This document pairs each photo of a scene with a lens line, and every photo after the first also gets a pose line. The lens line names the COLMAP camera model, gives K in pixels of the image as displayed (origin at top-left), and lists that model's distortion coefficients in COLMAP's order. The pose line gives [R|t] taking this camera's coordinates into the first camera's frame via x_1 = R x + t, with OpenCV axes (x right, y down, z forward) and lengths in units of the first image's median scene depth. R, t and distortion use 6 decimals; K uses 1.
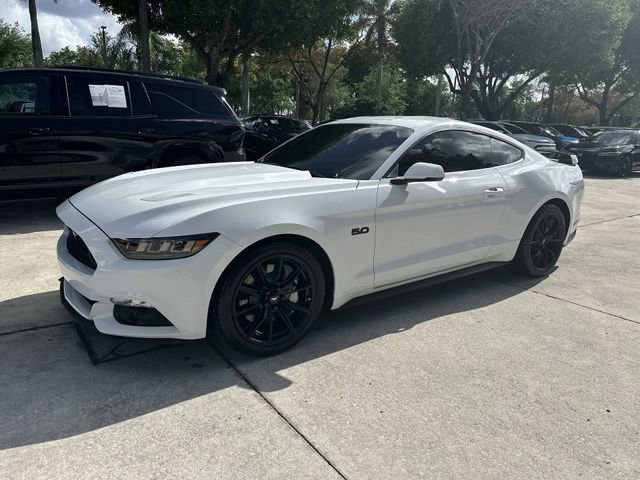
lens RADIAL K [[453.3, 0, 321.9], [0, 453.3, 239.1], [0, 0, 1]] dist [0.024542, -0.035384]
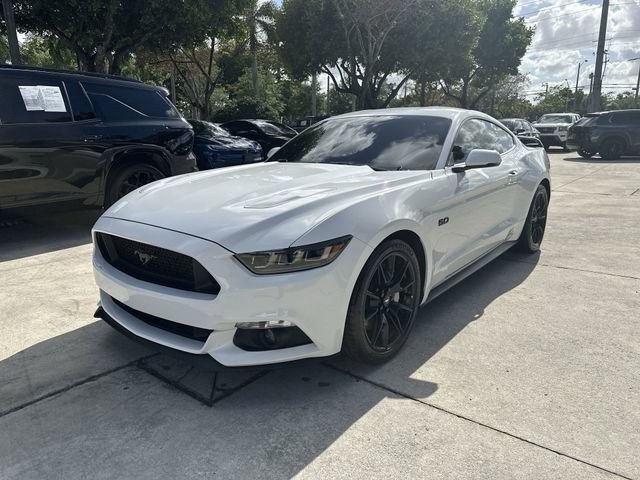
lens RADIAL K [[453.3, 0, 318.7], [0, 453.3, 239.1], [0, 0, 1]] dist [0.024542, -0.035384]
pose [[0.963556, -0.103854, 0.246523, -0.392102], [0.104568, 0.994465, 0.010230, -0.016534], [-0.246221, 0.015921, 0.969083, 0.101444]]
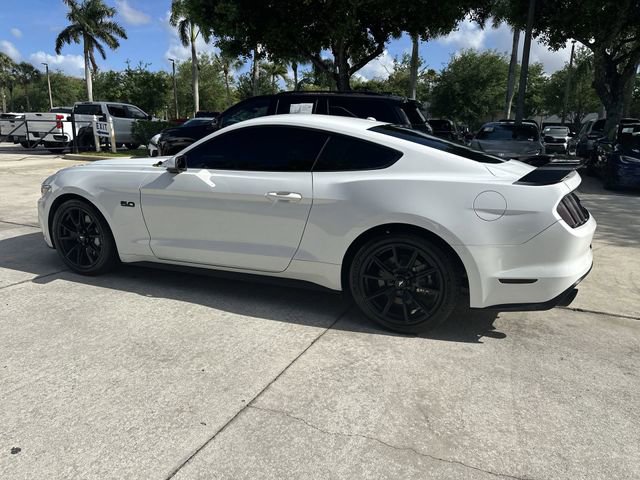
lens RADIAL K [[453.3, 0, 325.6], [0, 453.3, 240.9], [0, 0, 1]] dist [0.024542, -0.035384]
pose [[0.534623, 0.179178, -0.825878, 1.355545], [-0.206685, 0.975309, 0.077802, -0.122352], [0.819427, 0.129102, 0.558456, 0.692350]]
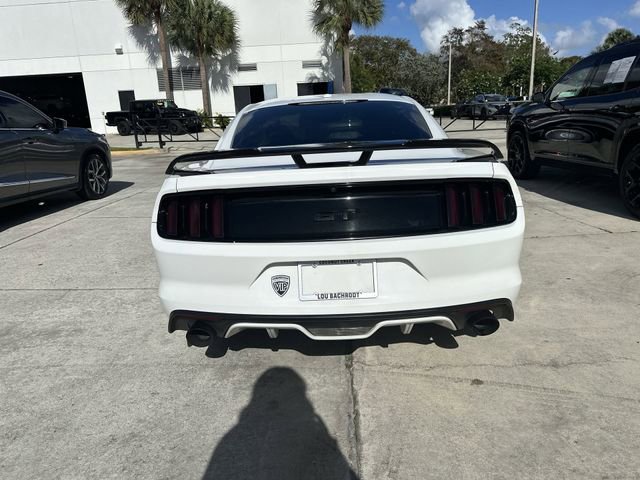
lens RADIAL K [[453.3, 0, 315.9], [0, 453.3, 240.8], [0, 0, 1]] dist [0.024542, -0.035384]
pose [[-0.597364, 0.208799, -0.774312, 1.266673], [-0.163716, 0.913430, 0.372616, -0.453509], [0.785082, 0.349355, -0.511466, 2.070466]]
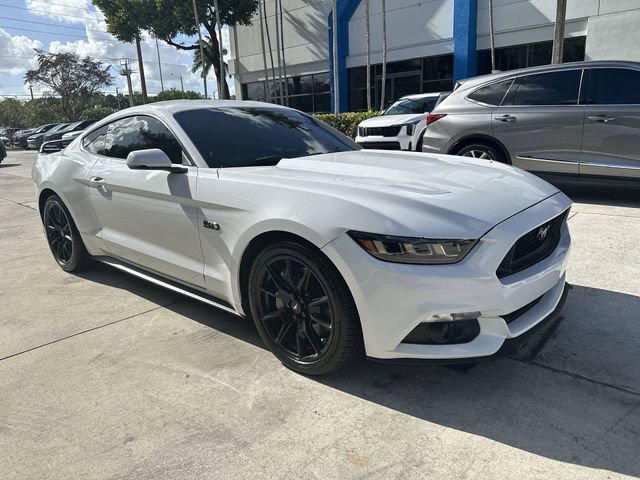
lens RADIAL K [[453.3, 0, 324.7], [0, 453.3, 238.2], [0, 0, 1]] dist [0.024542, -0.035384]
pose [[-0.242722, -0.264343, 0.933386, -1.103434], [0.259079, 0.909548, 0.324963, -0.341078], [-0.934861, 0.320696, -0.152281, 1.351442]]
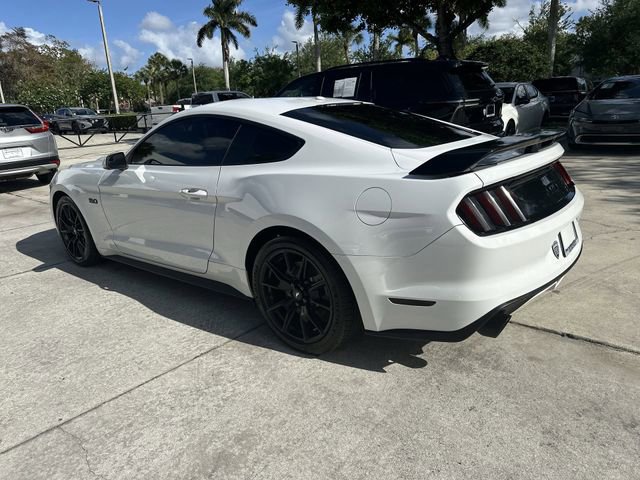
lens RADIAL K [[453.3, 0, 317.0], [0, 453.3, 237.6], [0, 0, 1]] dist [0.024542, -0.035384]
pose [[0.258599, 0.223178, -0.939850, 1.423177], [-0.169299, 0.968357, 0.183364, -0.250521], [0.951033, 0.111698, 0.288200, 1.154909]]
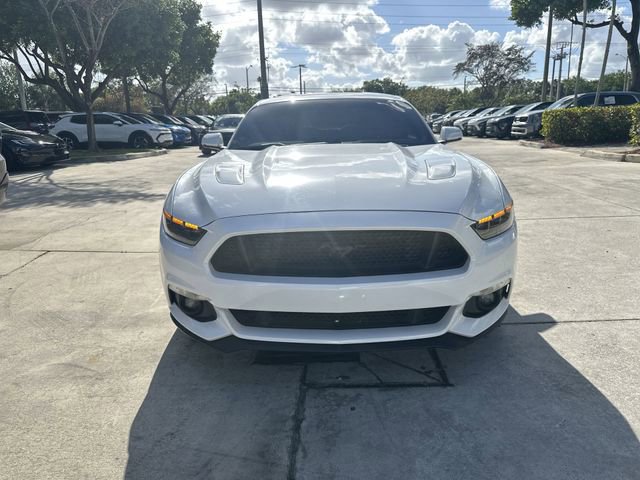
lens RADIAL K [[453.3, 0, 315.8], [0, 453.3, 234.1], [0, 0, 1]] dist [0.024542, -0.035384]
pose [[0.599096, -0.238103, 0.764455, -0.983894], [0.235724, 0.964896, 0.115799, -0.113430], [-0.765192, 0.110826, 0.634192, 0.519189]]
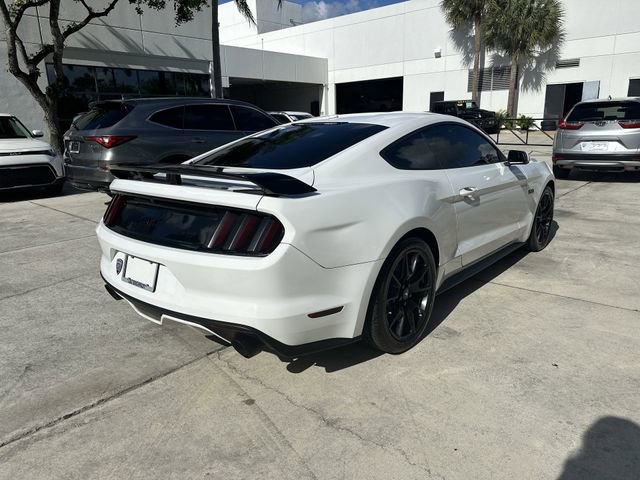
lens RADIAL K [[453.3, 0, 319.2], [0, 453.3, 238.9], [0, 0, 1]] dist [0.024542, -0.035384]
pose [[-0.970953, 0.049637, -0.234064, 0.669325], [-0.063204, 0.890290, 0.450986, -0.605061], [0.230770, 0.452680, -0.861293, 2.520506]]
